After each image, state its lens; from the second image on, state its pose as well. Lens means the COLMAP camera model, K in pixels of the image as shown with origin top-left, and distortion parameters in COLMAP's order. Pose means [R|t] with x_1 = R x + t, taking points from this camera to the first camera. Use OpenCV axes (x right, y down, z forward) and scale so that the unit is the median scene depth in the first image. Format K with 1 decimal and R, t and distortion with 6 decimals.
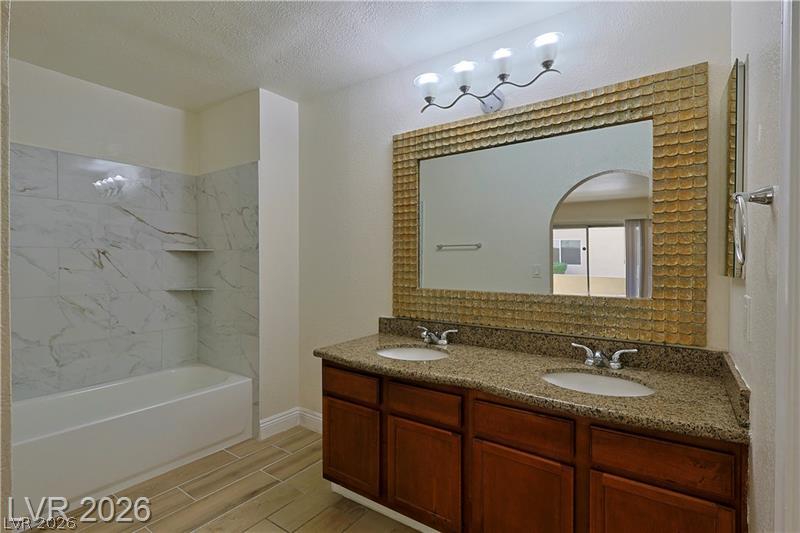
lens RADIAL K [[391.5, 0, 397.4], [0, 391.5, 266.2], [0, 0, 1]] dist [-0.000598, 0.002163]
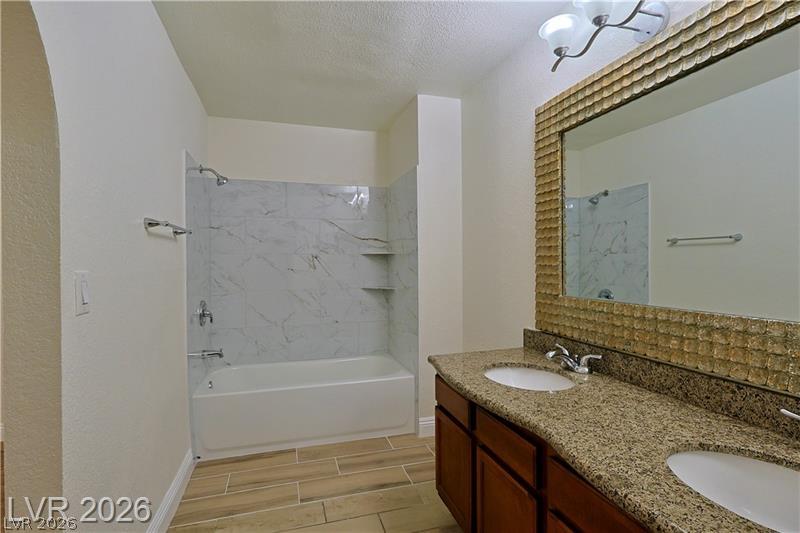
lens RADIAL K [[391.5, 0, 397.4], [0, 391.5, 266.2], [0, 0, 1]] dist [-0.000598, 0.002163]
pose [[0.791475, -0.001829, -0.611199, 0.272382], [0.000176, 0.999996, -0.002765, -0.001271], [0.611202, 0.002081, 0.791472, 0.178648]]
